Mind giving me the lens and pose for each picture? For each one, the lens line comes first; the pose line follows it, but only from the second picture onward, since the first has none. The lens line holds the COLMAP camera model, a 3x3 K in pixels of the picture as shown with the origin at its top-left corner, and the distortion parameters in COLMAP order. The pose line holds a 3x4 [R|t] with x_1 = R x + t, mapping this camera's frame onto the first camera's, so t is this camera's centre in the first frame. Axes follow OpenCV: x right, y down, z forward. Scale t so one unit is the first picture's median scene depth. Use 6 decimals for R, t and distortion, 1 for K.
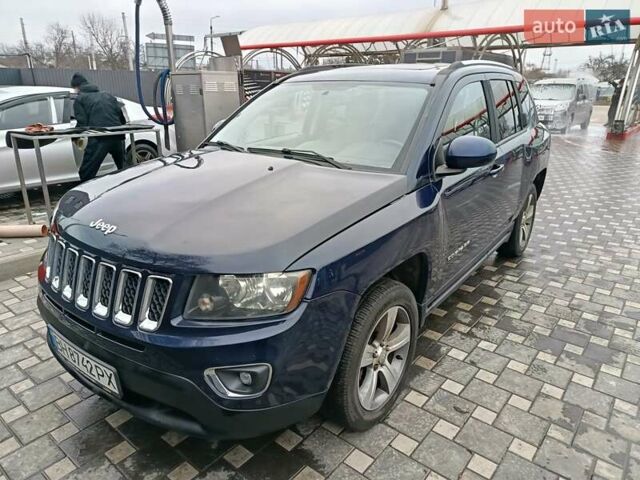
lens RADIAL K [[443.3, 0, 317.7], [0, 443.3, 237.7], [0, 0, 1]] dist [0.046853, -0.043614]
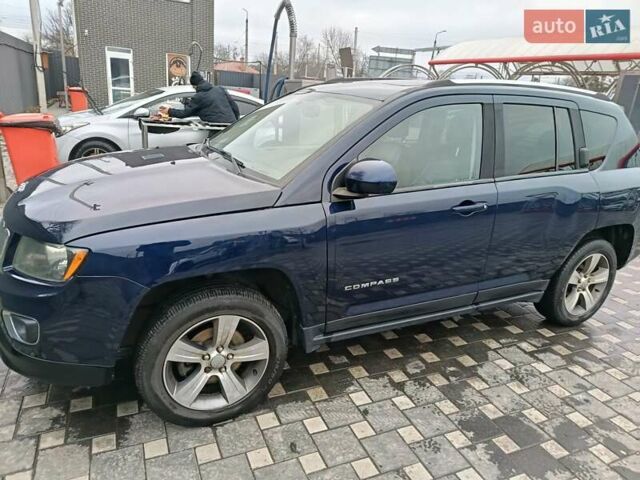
lens RADIAL K [[443.3, 0, 317.7], [0, 443.3, 237.7], [0, 0, 1]] dist [0.046853, -0.043614]
pose [[0.890899, 0.197770, -0.408883, 0.452304], [-0.208702, 0.977810, 0.018220, -0.045212], [0.403413, 0.069103, 0.912405, 0.102978]]
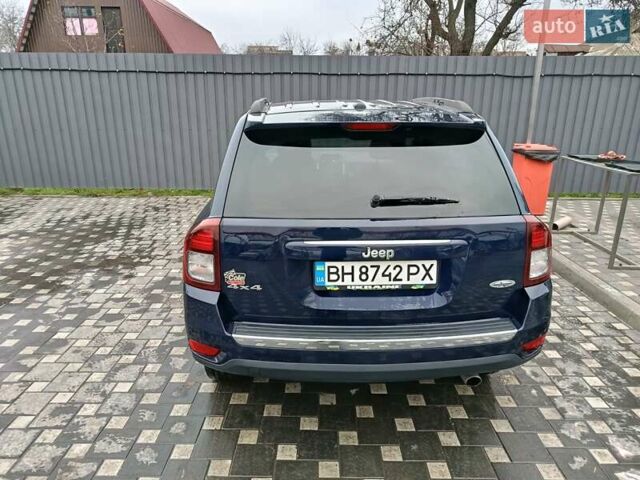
lens RADIAL K [[443.3, 0, 317.7], [0, 443.3, 237.7], [0, 0, 1]] dist [0.046853, -0.043614]
pose [[-0.778176, 0.177480, -0.602448, 0.945889], [-0.207957, 0.832315, 0.513814, -0.686292], [0.592618, 0.525121, -0.610779, 1.870473]]
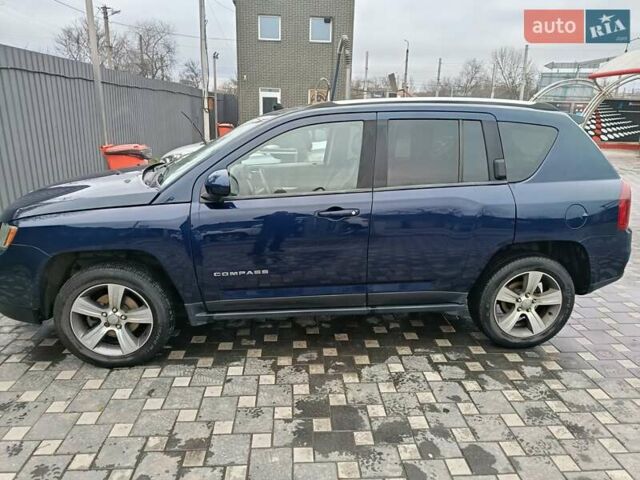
lens RADIAL K [[443.3, 0, 317.7], [0, 443.3, 237.7], [0, 0, 1]] dist [0.046853, -0.043614]
pose [[0.677653, 0.207920, -0.705376, 0.945067], [-0.249546, 0.967299, 0.045387, -0.119929], [0.691746, 0.145267, 0.707379, 0.283518]]
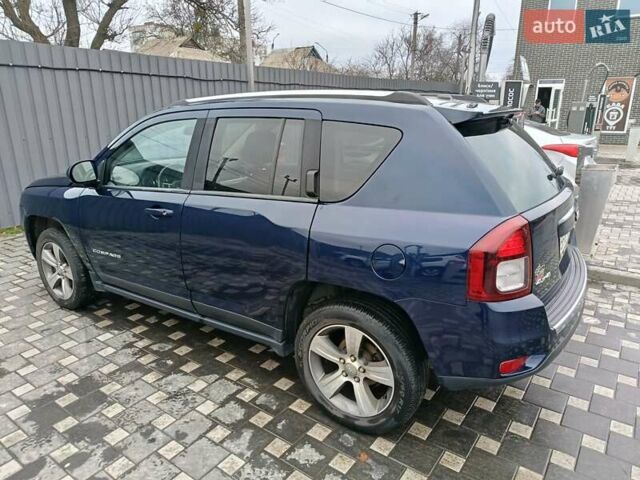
lens RADIAL K [[443.3, 0, 317.7], [0, 443.3, 237.7], [0, 0, 1]] dist [0.046853, -0.043614]
pose [[0.055791, 0.277198, -0.959192, 1.212387], [-0.315830, 0.916258, 0.246420, -0.397916], [0.947174, 0.289193, 0.138666, 1.091098]]
